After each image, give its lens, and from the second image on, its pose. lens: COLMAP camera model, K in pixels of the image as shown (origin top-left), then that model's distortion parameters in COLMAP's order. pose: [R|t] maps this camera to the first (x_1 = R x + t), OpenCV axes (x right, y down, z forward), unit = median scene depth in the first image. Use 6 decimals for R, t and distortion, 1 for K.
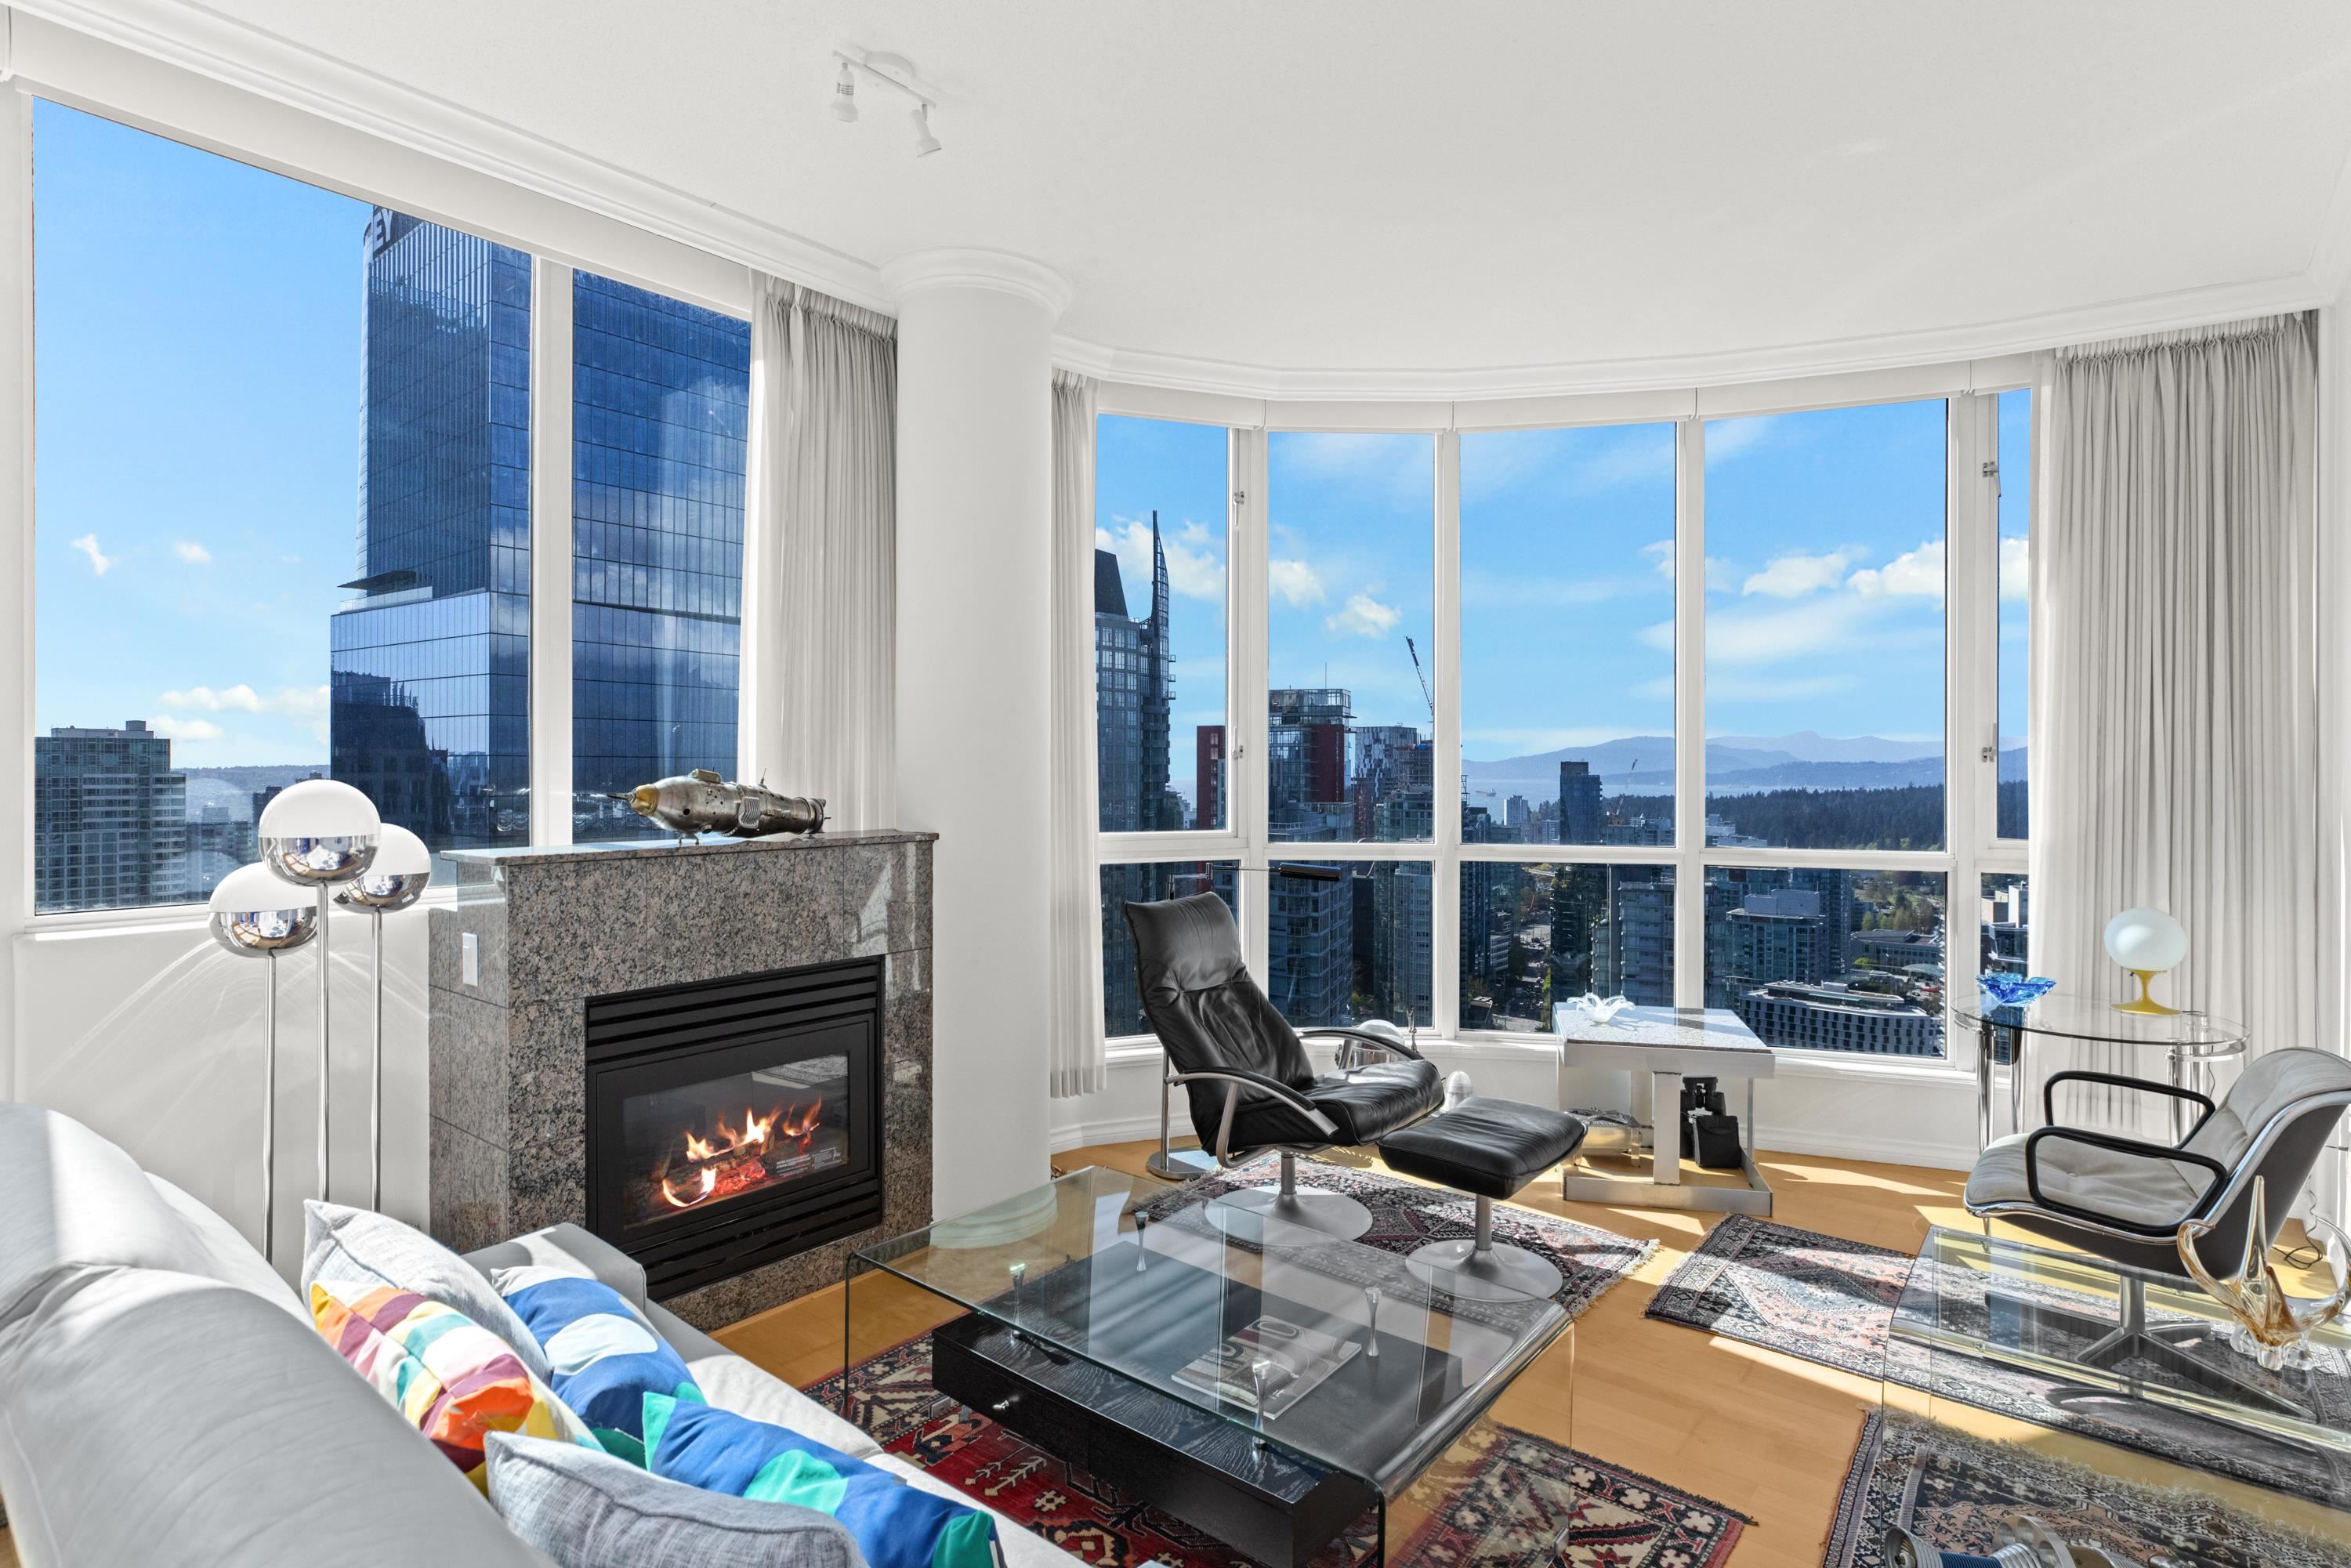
lens RADIAL K [[1202.6, 0, 1190.8], [0, 1202.6, 767.5], [0, 0, 1]] dist [-0.011116, 0.001088]
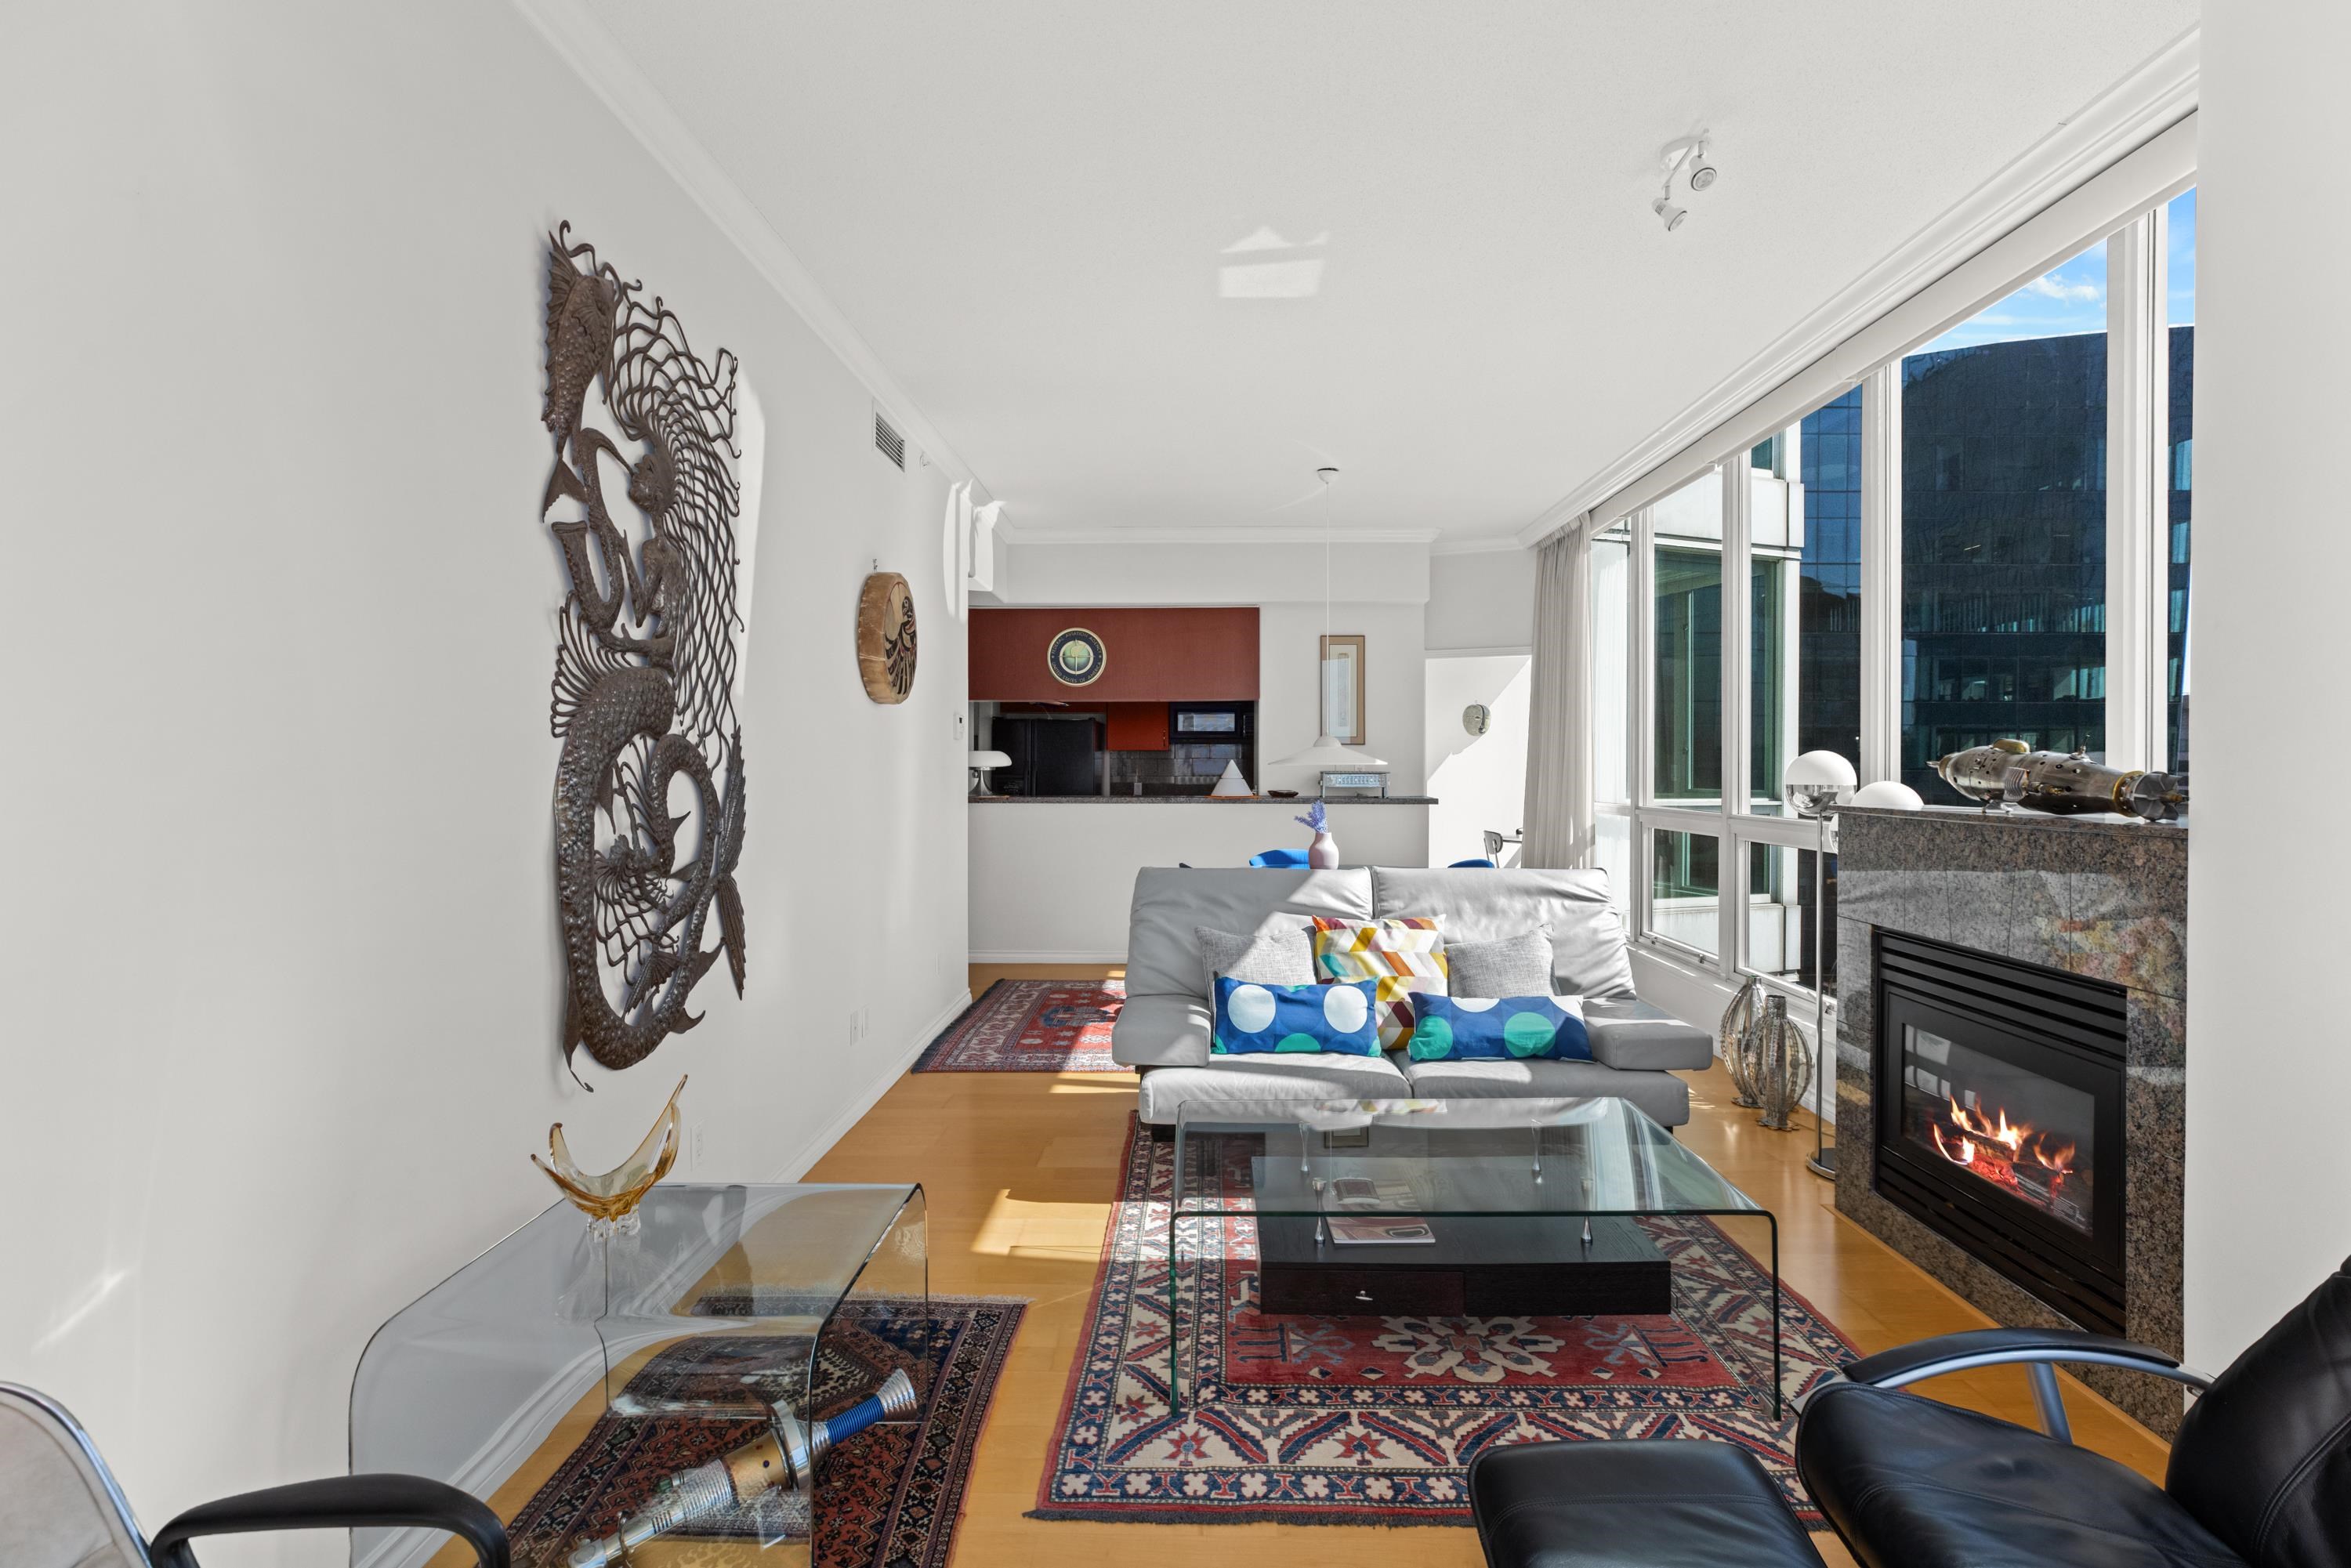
lens RADIAL K [[1076.0, 0, 1183.7], [0, 1076.0, 761.6], [0, 0, 1]] dist [-0.044108, 0.027045]
pose [[-0.797462, -0.005616, -0.603343, 0.498669], [-0.006873, 0.999976, -0.000224, 0.018647], [0.603330, 0.003969, -0.797482, 0.984739]]
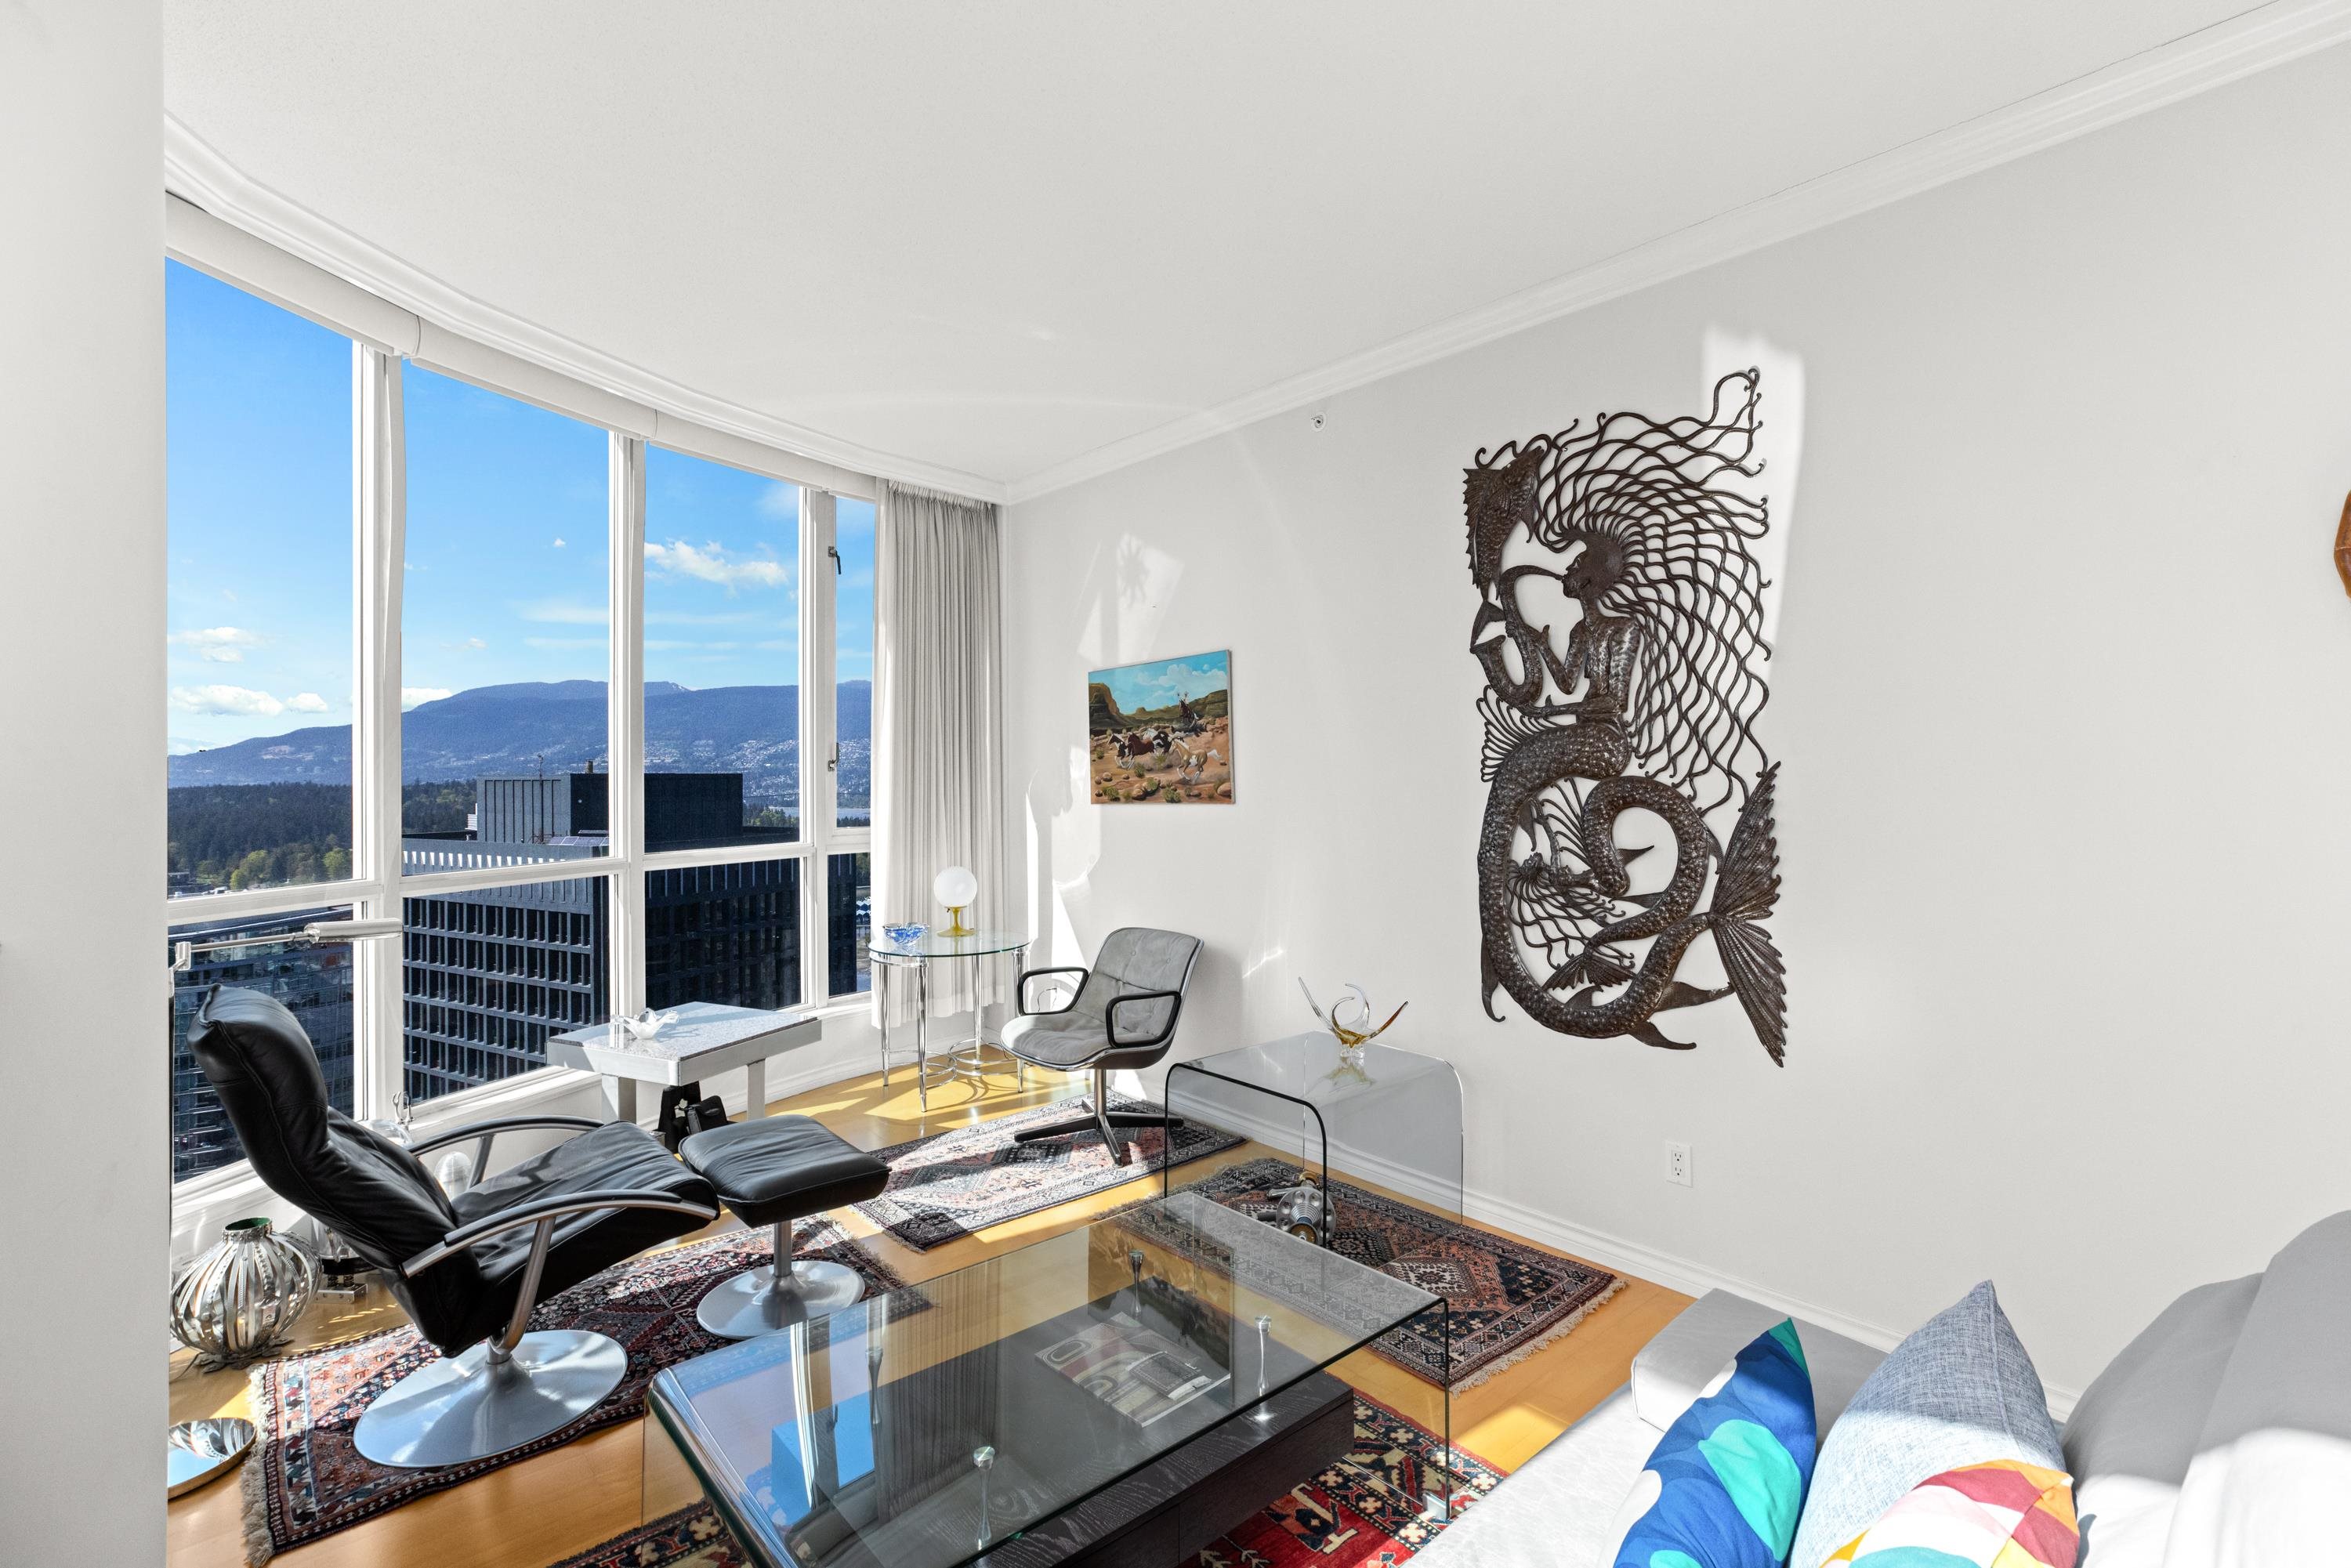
lens RADIAL K [[1056.4, 0, 1178.5], [0, 1056.4, 766.6], [0, 0, 1]] dist [-0.026285, 0.015398]
pose [[0.168944, 0.001185, 0.985625, -0.447572], [0.006934, 0.999973, -0.002391, -0.003617], [-0.985601, 0.007238, 0.168931, 0.452750]]
